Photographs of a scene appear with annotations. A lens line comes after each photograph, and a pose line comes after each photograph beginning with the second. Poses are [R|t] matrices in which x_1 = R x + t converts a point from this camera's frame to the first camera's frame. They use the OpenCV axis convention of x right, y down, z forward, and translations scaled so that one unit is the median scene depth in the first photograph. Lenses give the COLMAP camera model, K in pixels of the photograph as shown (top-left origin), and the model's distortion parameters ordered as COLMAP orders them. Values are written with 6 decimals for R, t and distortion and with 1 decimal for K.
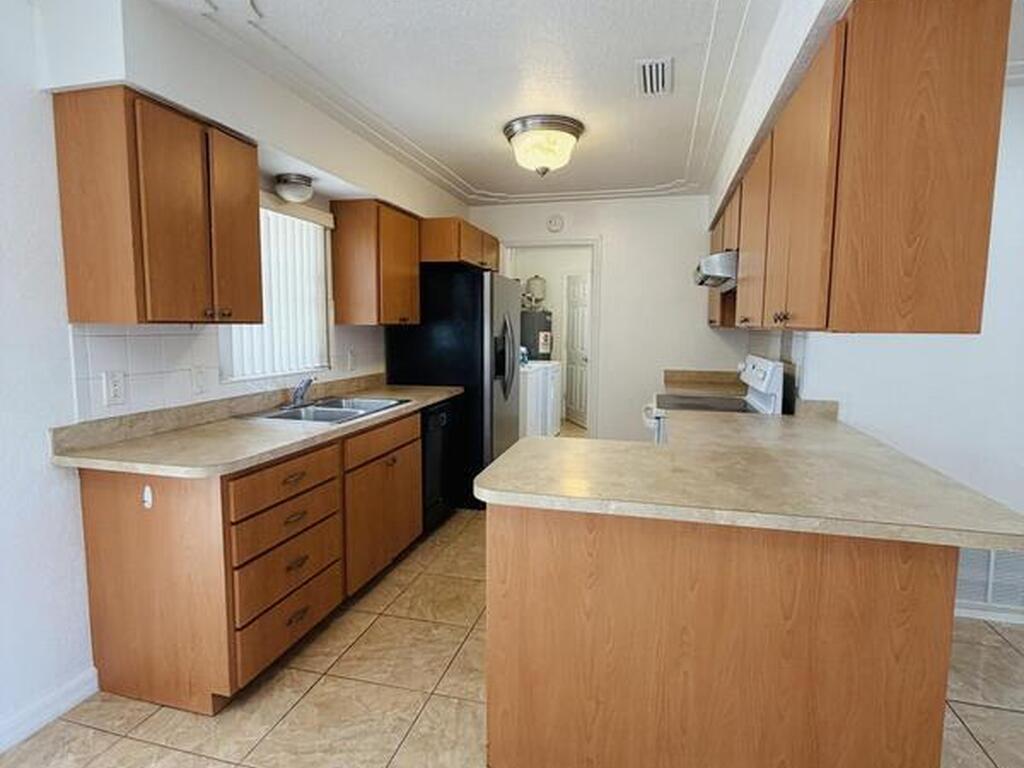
lens RADIAL K [[548.4, 0, 513.0], [0, 548.4, 384.6], [0, 0, 1]] dist [0.005255, -0.000138]
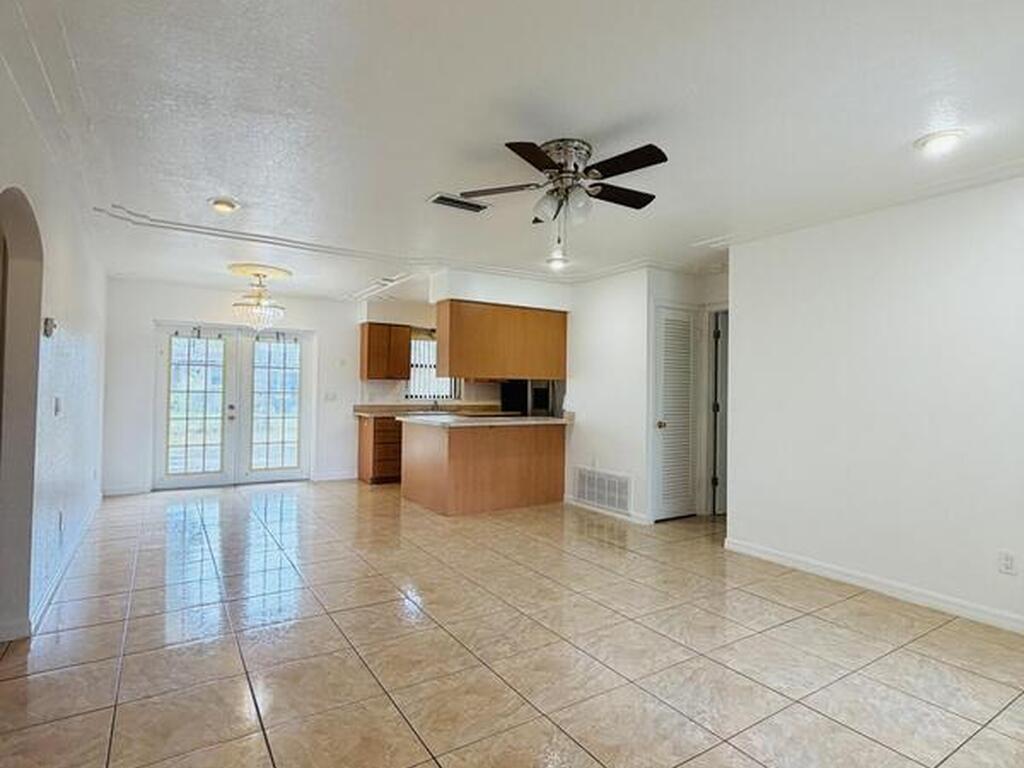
lens RADIAL K [[548.4, 0, 511.5], [0, 548.4, 381.2], [0, 0, 1]] dist [0.005255, -0.000138]
pose [[0.737788, -0.009186, -0.674970, 2.069276], [-0.081687, 0.991344, -0.102782, 0.169411], [0.670072, 0.130968, 0.730651, -0.892887]]
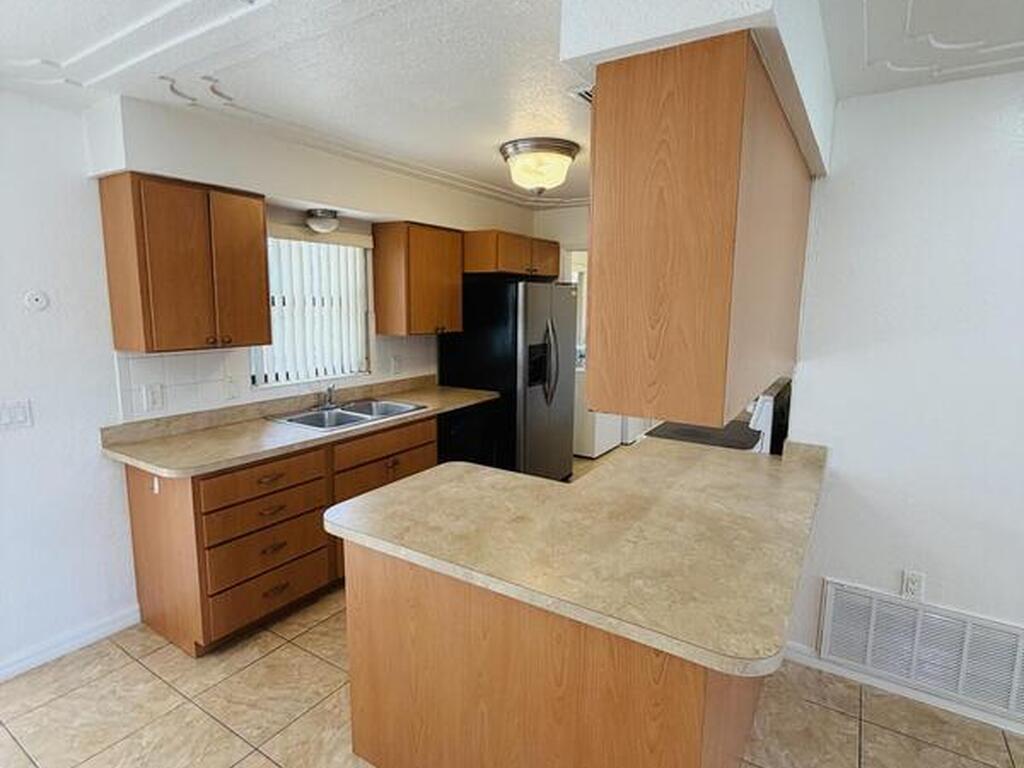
lens RADIAL K [[548.4, 0, 515.0], [0, 548.4, 383.6], [0, 0, 1]] dist [0.005255, -0.000138]
pose [[0.951101, 0.050326, -0.304752, 0.414035], [-0.037630, 0.998167, 0.047395, -0.101227], [0.306579, -0.033609, 0.951252, 0.020676]]
